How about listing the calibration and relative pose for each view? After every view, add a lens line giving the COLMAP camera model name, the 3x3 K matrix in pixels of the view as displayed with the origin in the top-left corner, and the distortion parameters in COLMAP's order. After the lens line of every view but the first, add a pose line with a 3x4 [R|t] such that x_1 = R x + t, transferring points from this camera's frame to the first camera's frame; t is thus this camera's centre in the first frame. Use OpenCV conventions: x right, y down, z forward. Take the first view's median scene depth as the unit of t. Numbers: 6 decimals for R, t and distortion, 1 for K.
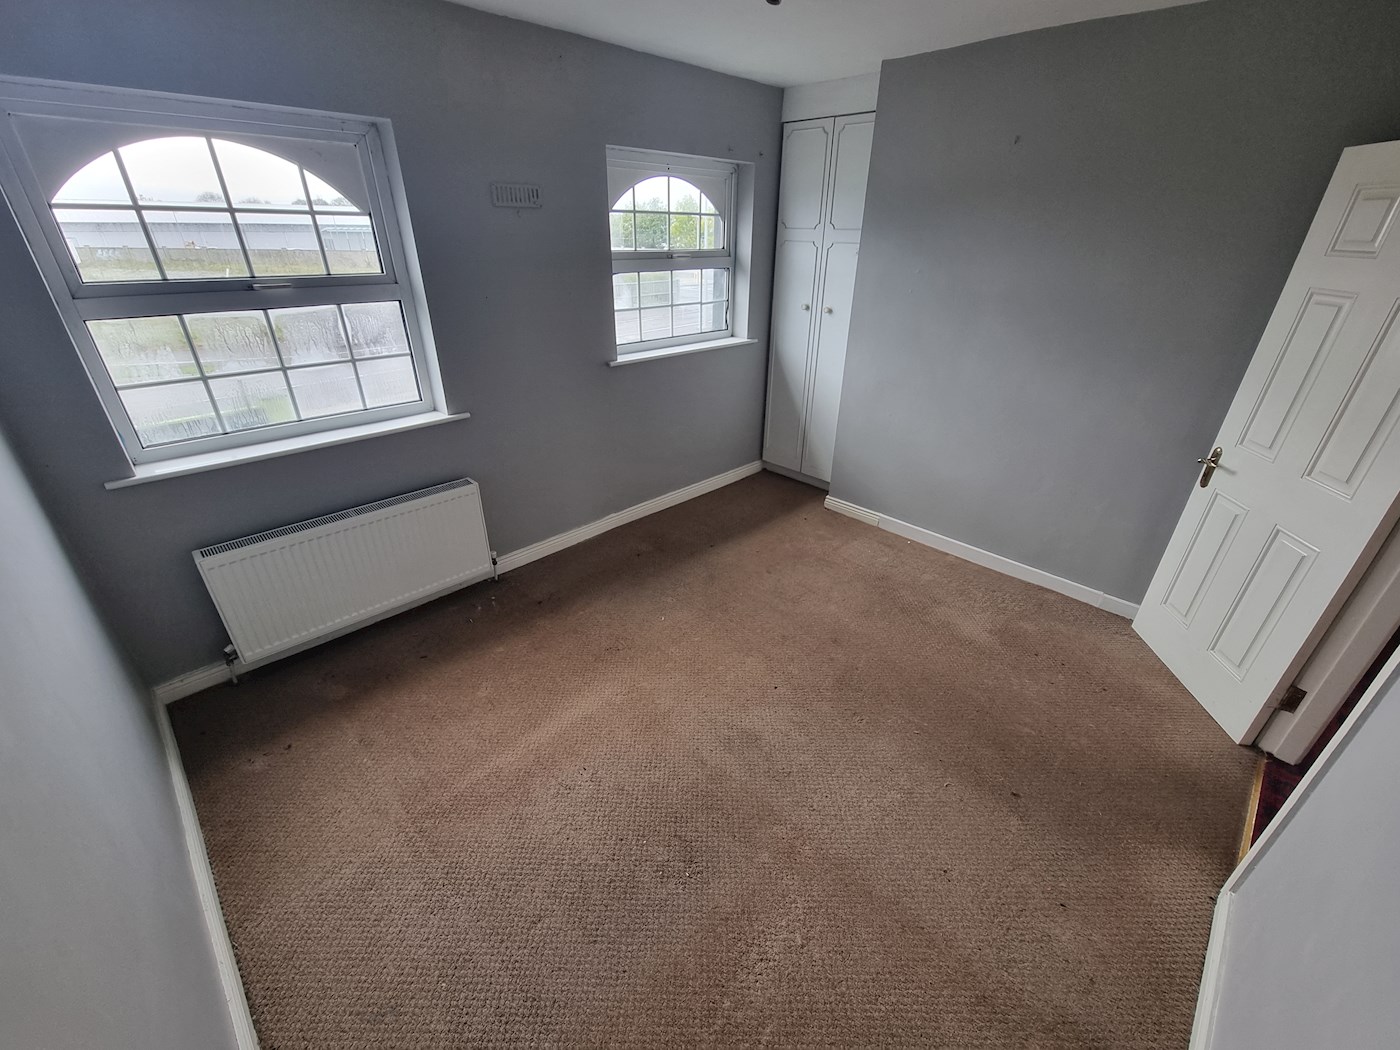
lens RADIAL K [[581.8, 0, 704.2], [0, 581.8, 541.8], [0, 0, 1]] dist [0.001173, -0.000152]
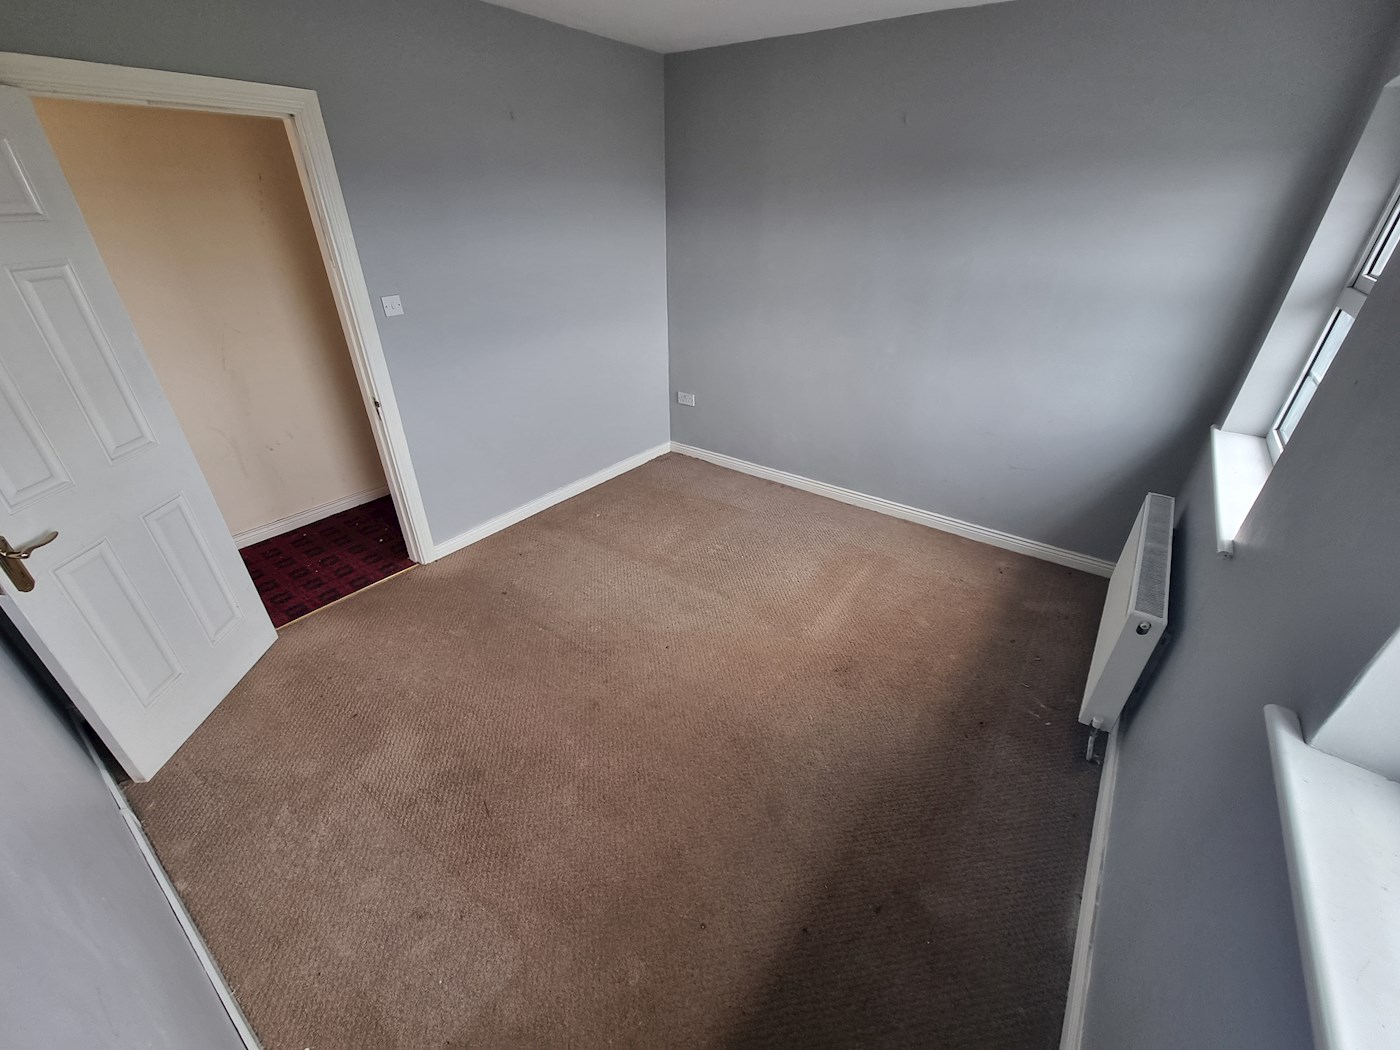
lens RADIAL K [[581.0, 0, 701.0], [0, 581.0, 541.8], [0, 0, 1]] dist [-0.001180, 0.000039]
pose [[-0.988974, 0.055486, -0.137302, 0.195604], [-0.088923, 0.518893, 0.850202, -0.744164], [0.118419, 0.853037, -0.508237, 1.374719]]
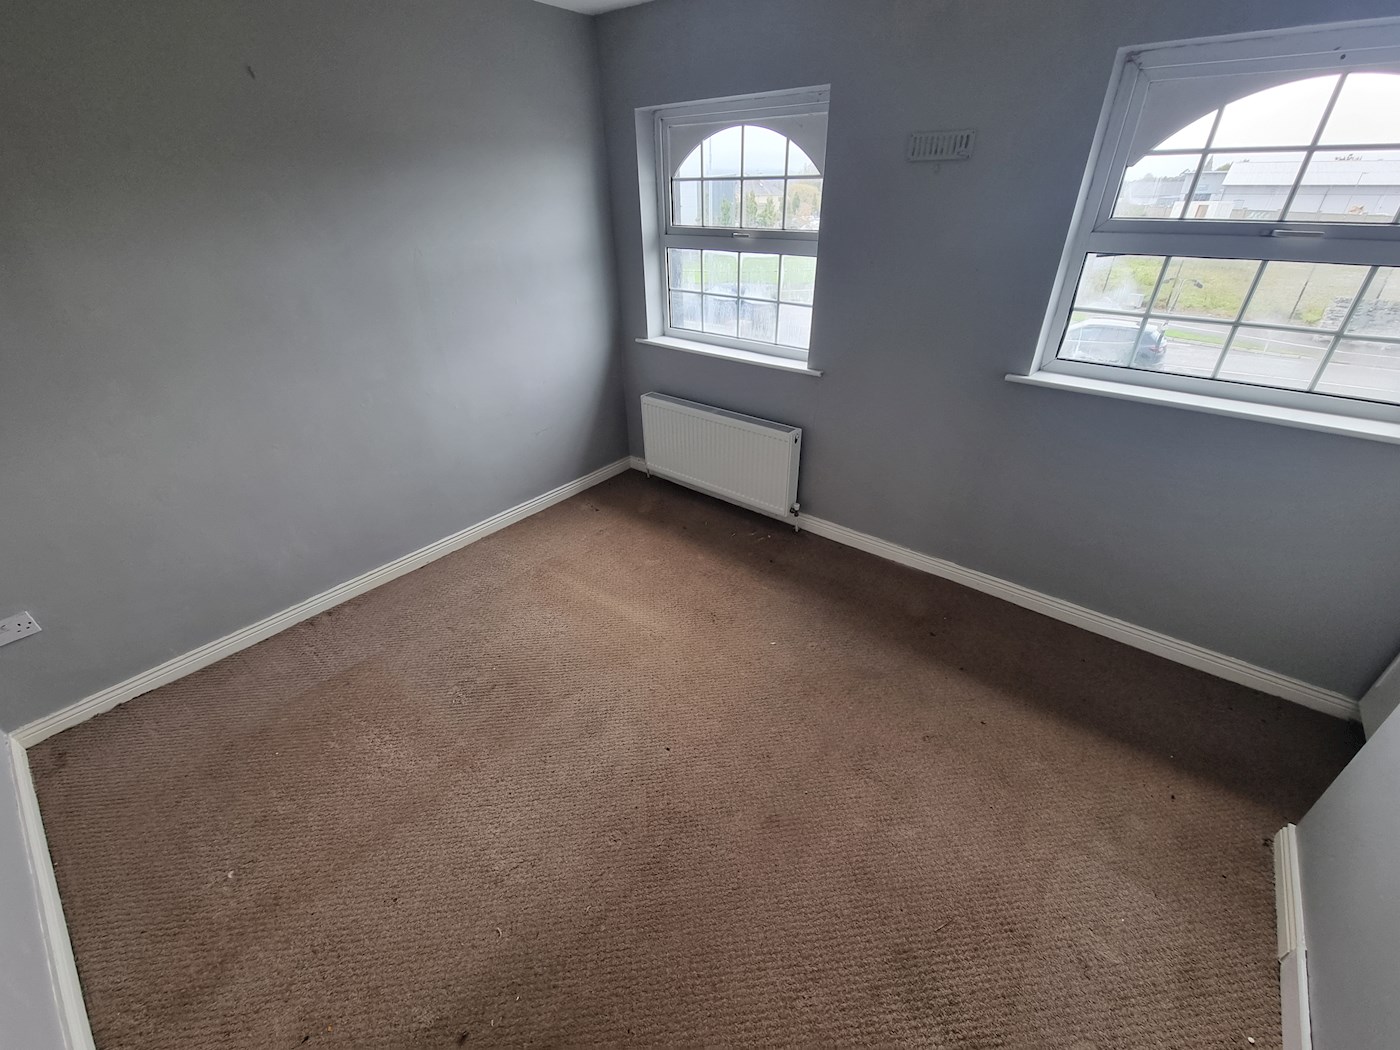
lens RADIAL K [[581.0, 0, 701.0], [0, 581.0, 541.8], [0, 0, 1]] dist [-0.001180, 0.000039]
pose [[0.095443, 0.506137, -0.857156, 0.694777], [-0.457350, 0.787118, 0.413855, -0.354487], [0.884150, 0.352521, 0.306607, 0.677496]]
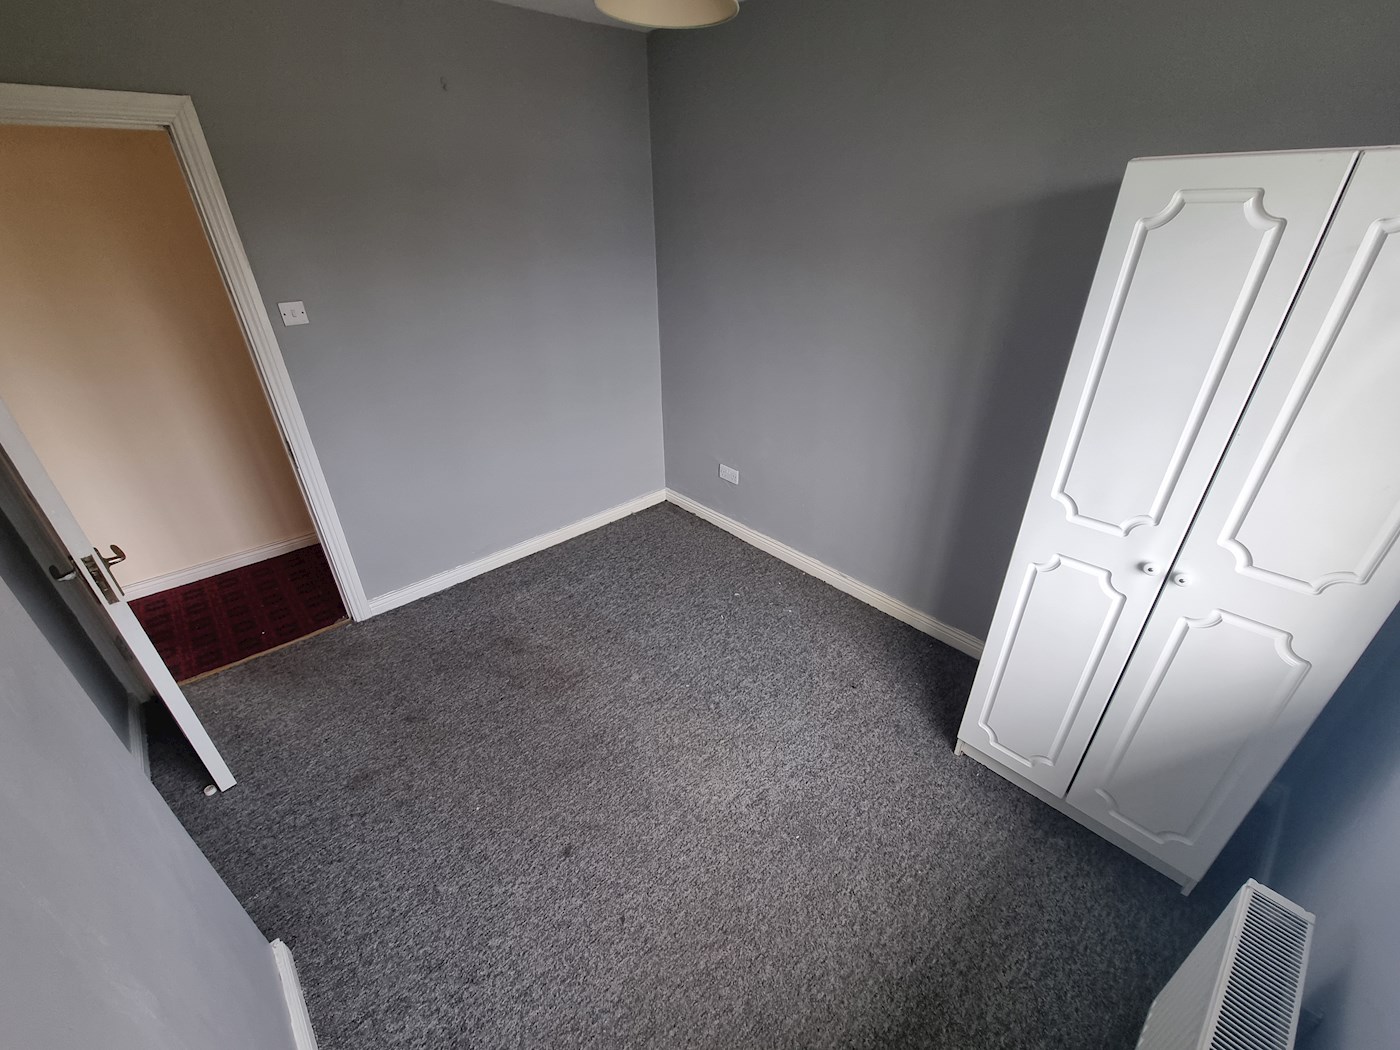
lens RADIAL K [[580.9, 0, 694.9], [0, 580.9, 531.8], [0, 0, 1]] dist [-0.001343, -0.000166]
pose [[-0.998597, -0.025001, 0.046669, -0.347123], [0.026023, 0.535883, 0.843891, -0.500860], [-0.046108, 0.843922, -0.534481, 0.901847]]
